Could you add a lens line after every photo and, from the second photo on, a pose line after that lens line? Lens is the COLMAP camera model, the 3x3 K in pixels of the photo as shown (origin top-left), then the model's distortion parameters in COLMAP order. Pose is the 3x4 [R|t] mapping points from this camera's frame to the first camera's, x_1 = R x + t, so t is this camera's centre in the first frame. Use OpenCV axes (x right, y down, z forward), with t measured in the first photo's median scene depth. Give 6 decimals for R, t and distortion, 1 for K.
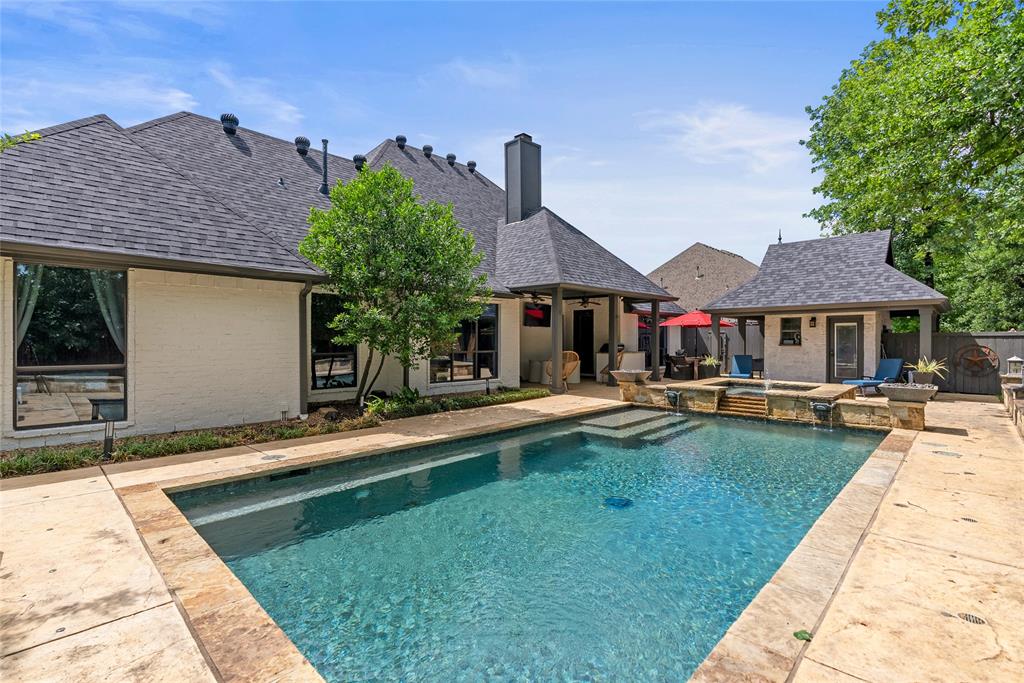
lens RADIAL K [[467.6, 0, 508.1], [0, 467.6, 337.7], [0, 0, 1]] dist [-0.001861, 0.000319]
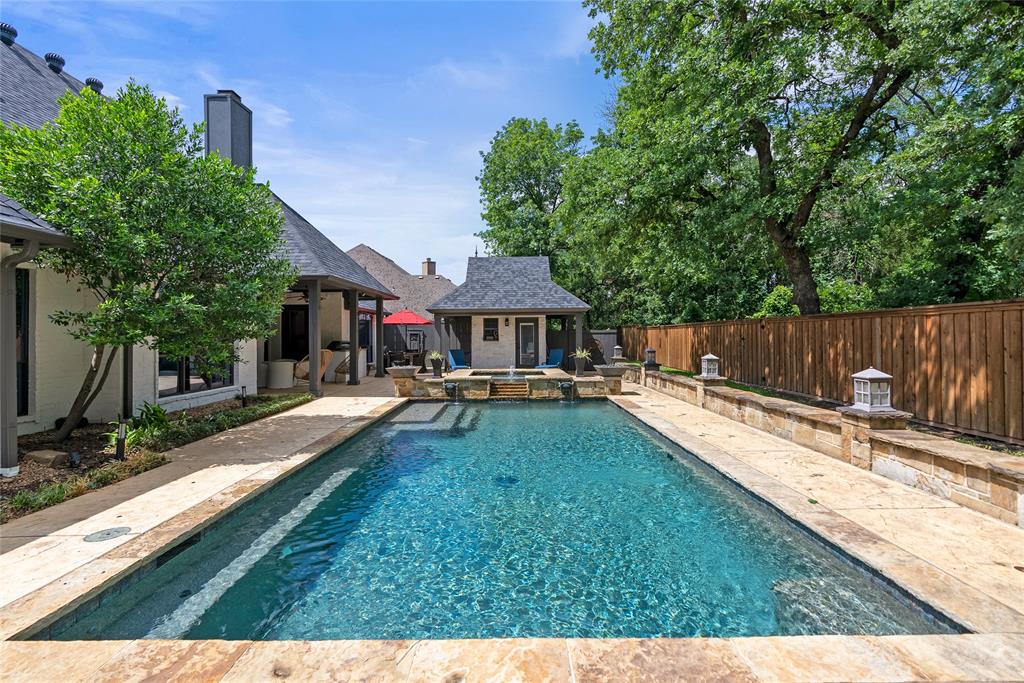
lens RADIAL K [[465.0, 0, 512.8], [0, 465.0, 315.5], [0, 0, 1]] dist [-0.008564, -0.000106]
pose [[0.712596, 0.027099, 0.701051, -0.241382], [0.002544, 0.999147, -0.041208, 0.001113], [-0.701570, 0.031148, 0.711920, 0.090576]]
